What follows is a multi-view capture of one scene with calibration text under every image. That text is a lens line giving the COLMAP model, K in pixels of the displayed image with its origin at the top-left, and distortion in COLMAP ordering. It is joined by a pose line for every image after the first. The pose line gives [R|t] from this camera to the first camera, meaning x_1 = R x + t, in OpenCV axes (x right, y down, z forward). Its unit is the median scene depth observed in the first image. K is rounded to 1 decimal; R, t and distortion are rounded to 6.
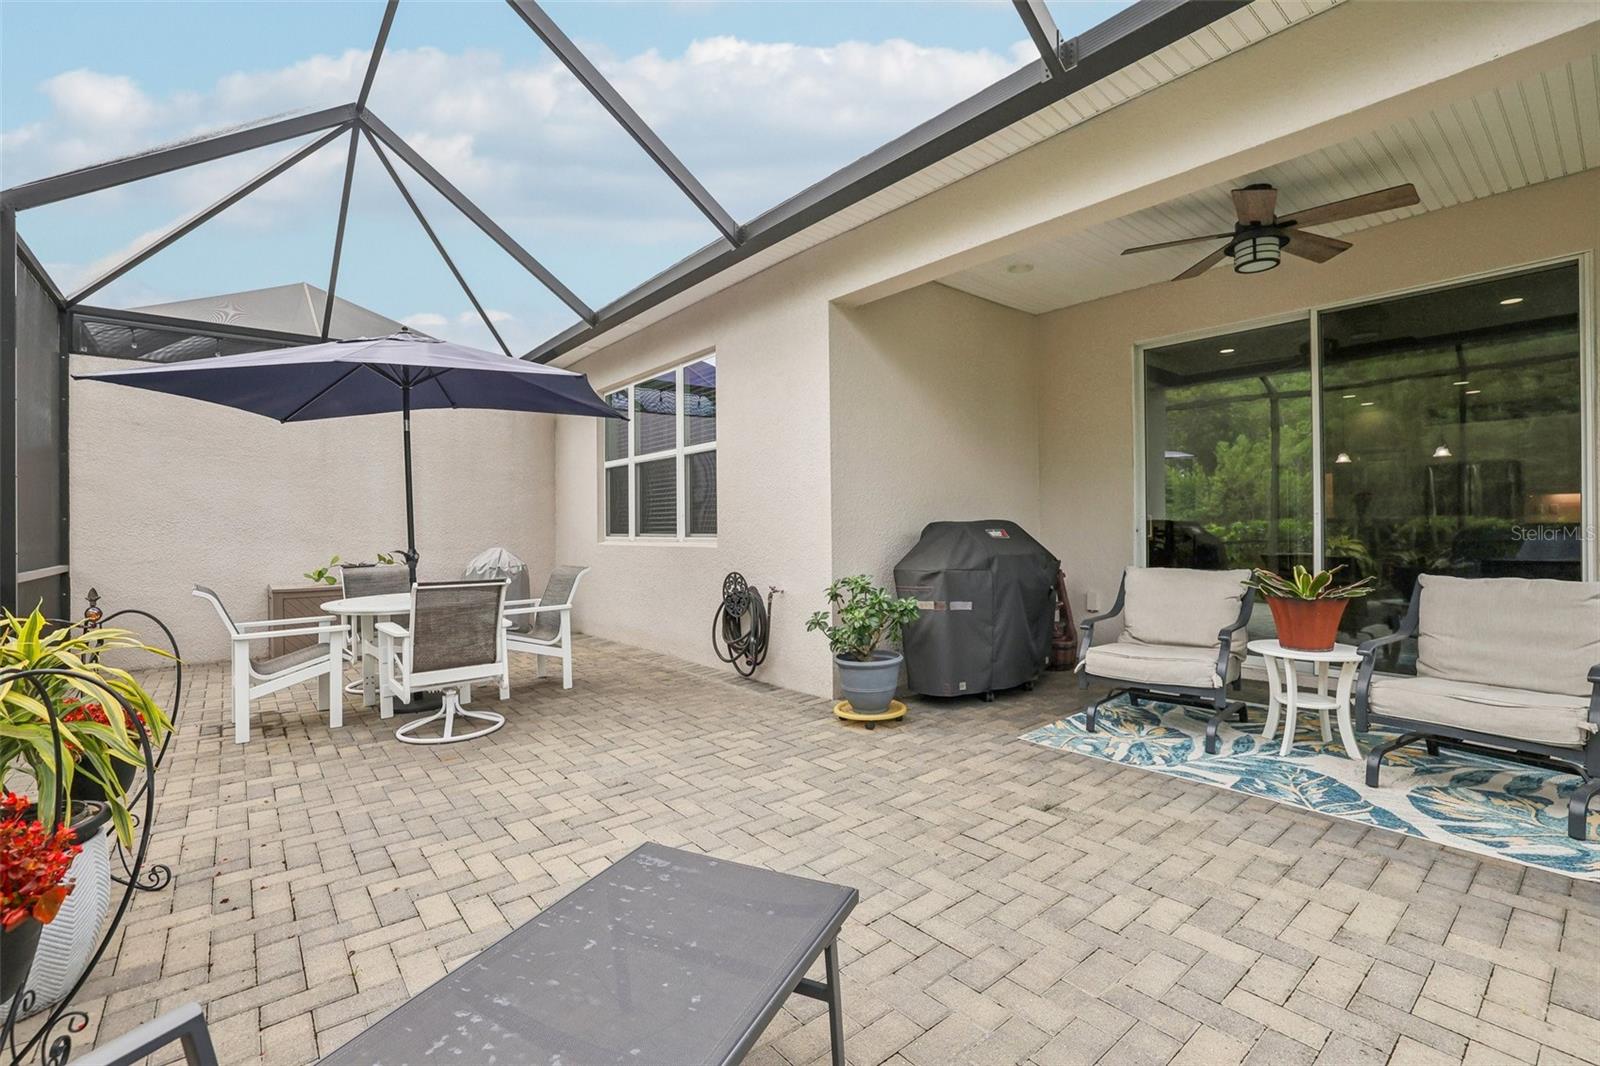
lens RADIAL K [[700.6, 0, 763.6], [0, 700.6, 527.1], [0, 0, 1]] dist [-0.001477, -0.000031]
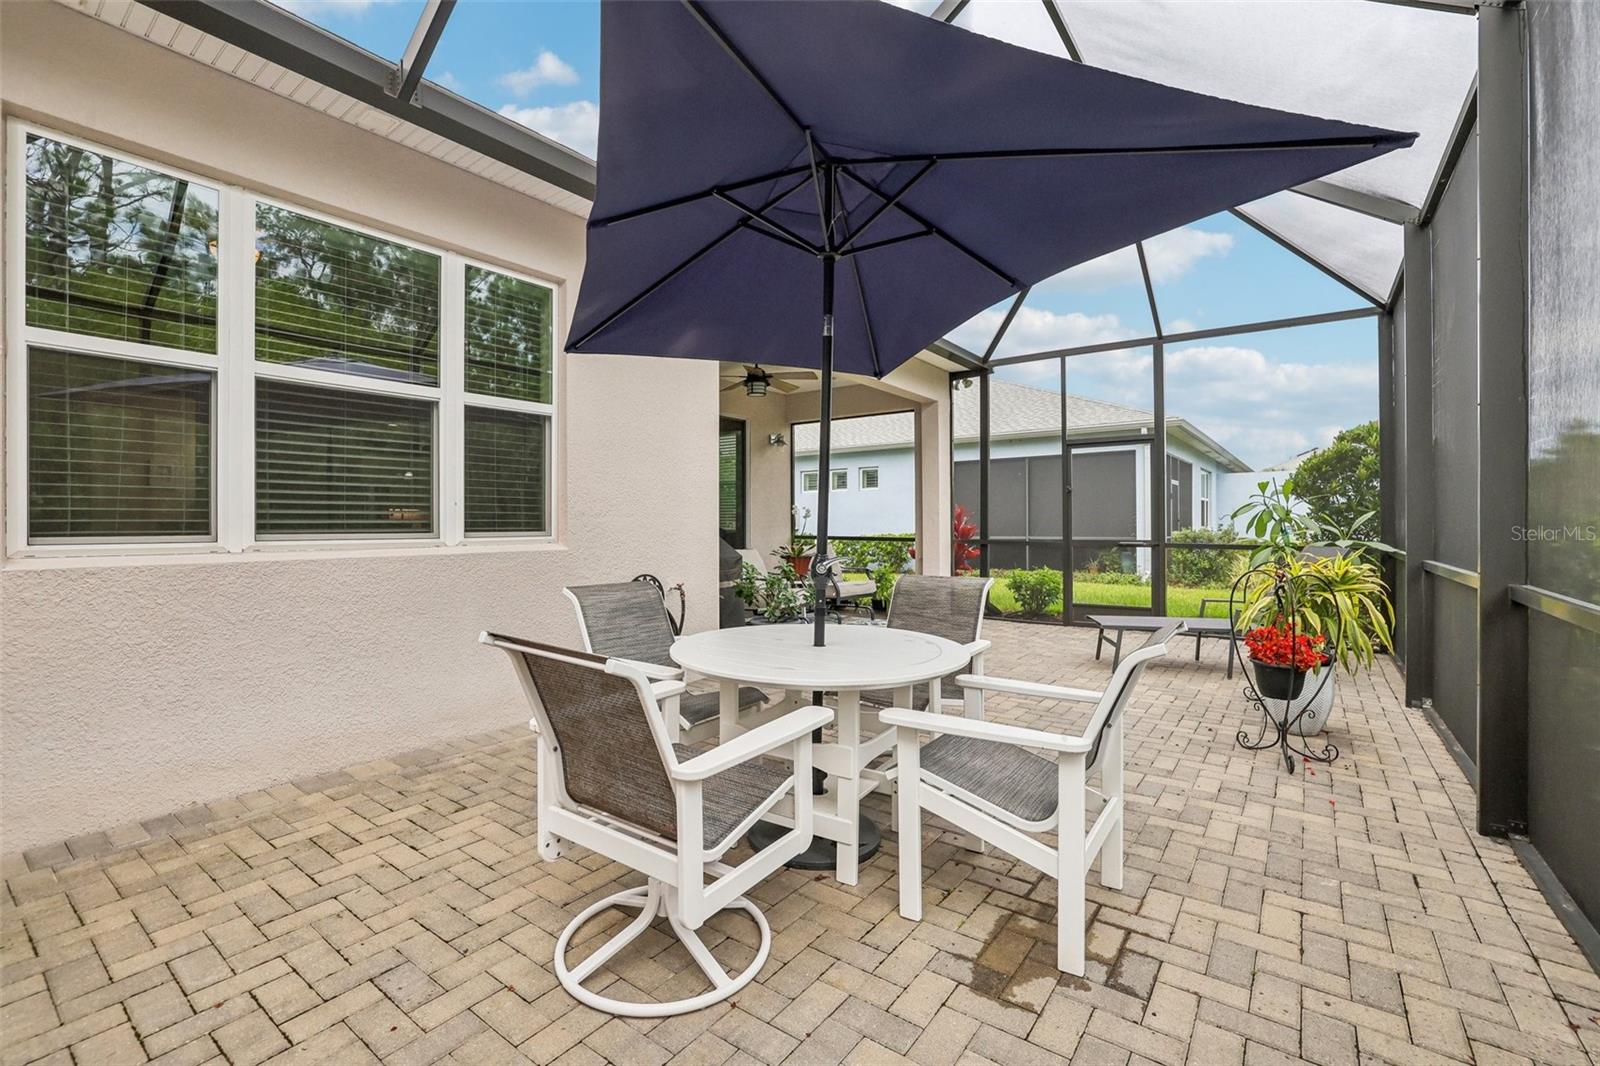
lens RADIAL K [[672.4, 0, 800.0], [0, 672.4, 533.0], [0, 0, 1]] dist [-0.001719, -0.000172]
pose [[-0.273373, -0.004624, 0.961897, -0.908027], [0.003659, 0.999976, 0.005846, 0.008794], [-0.961901, 0.005118, -0.273350, 1.053671]]
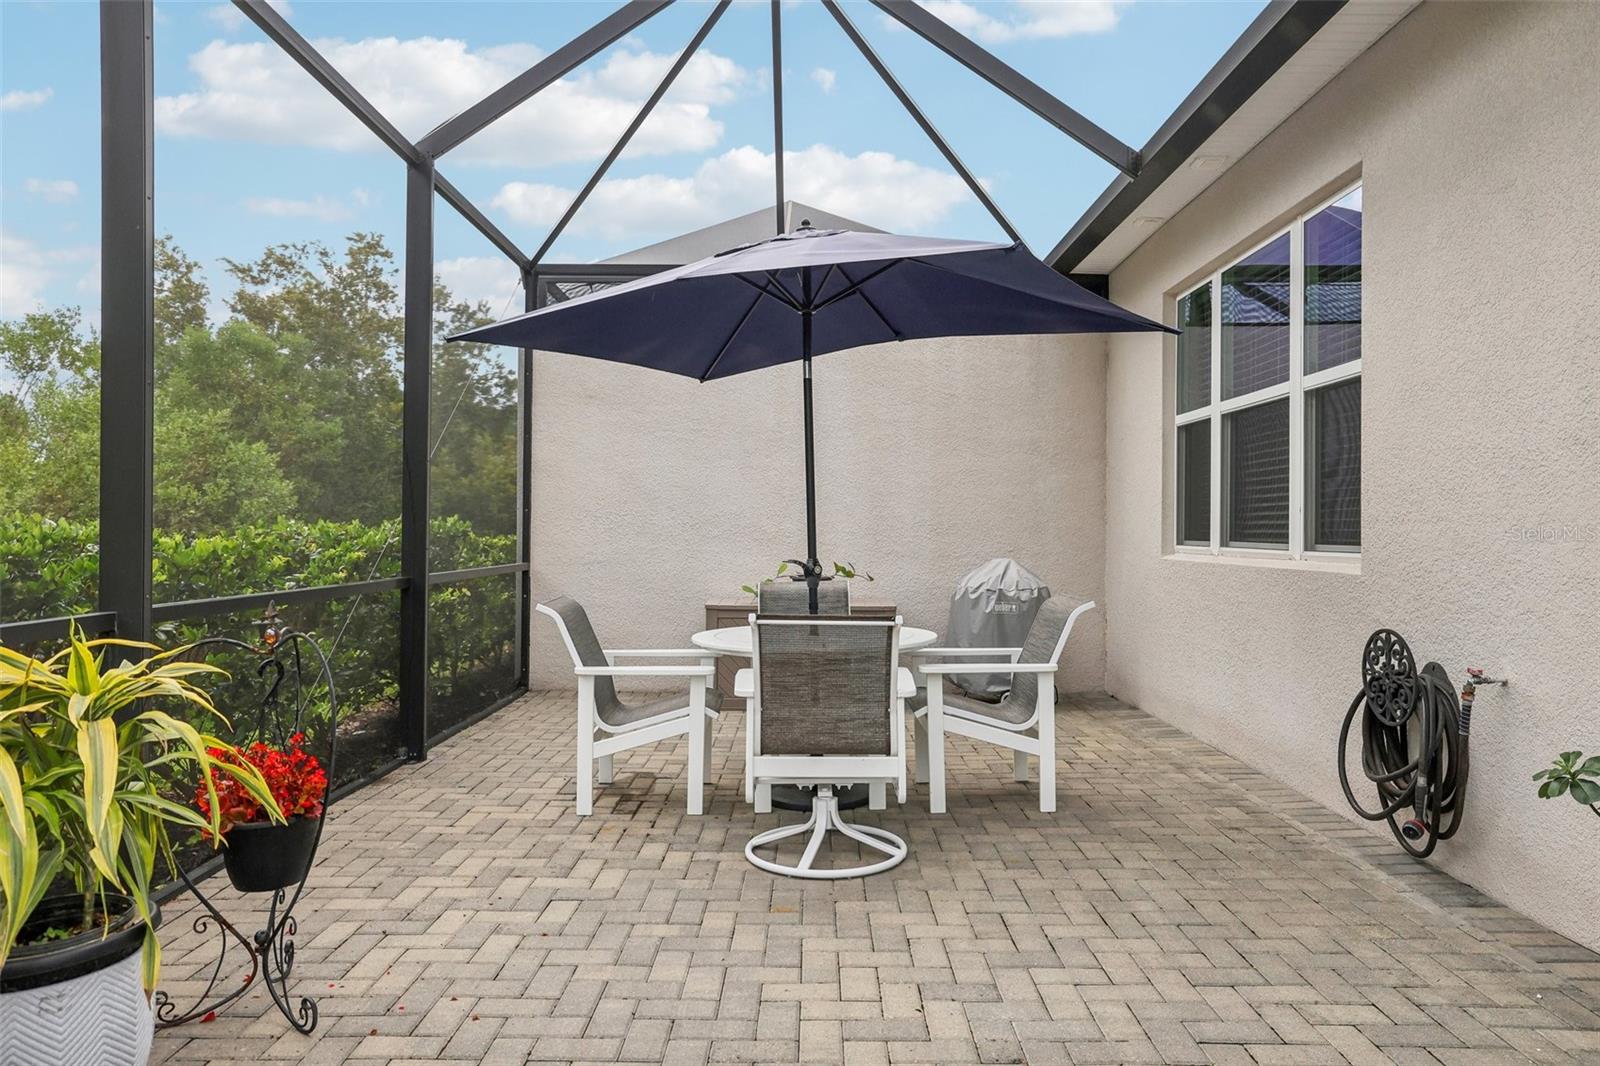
lens RADIAL K [[1034.5, 0, 798.2], [0, 1034.5, 514.1], [0, 0, 1]] dist [-0.010231, 0.041059]
pose [[0.790668, 0.007455, -0.612200, 0.072249], [-0.014960, 0.999863, -0.007145, -0.002417], [0.612062, 0.014808, 0.790671, 0.207262]]
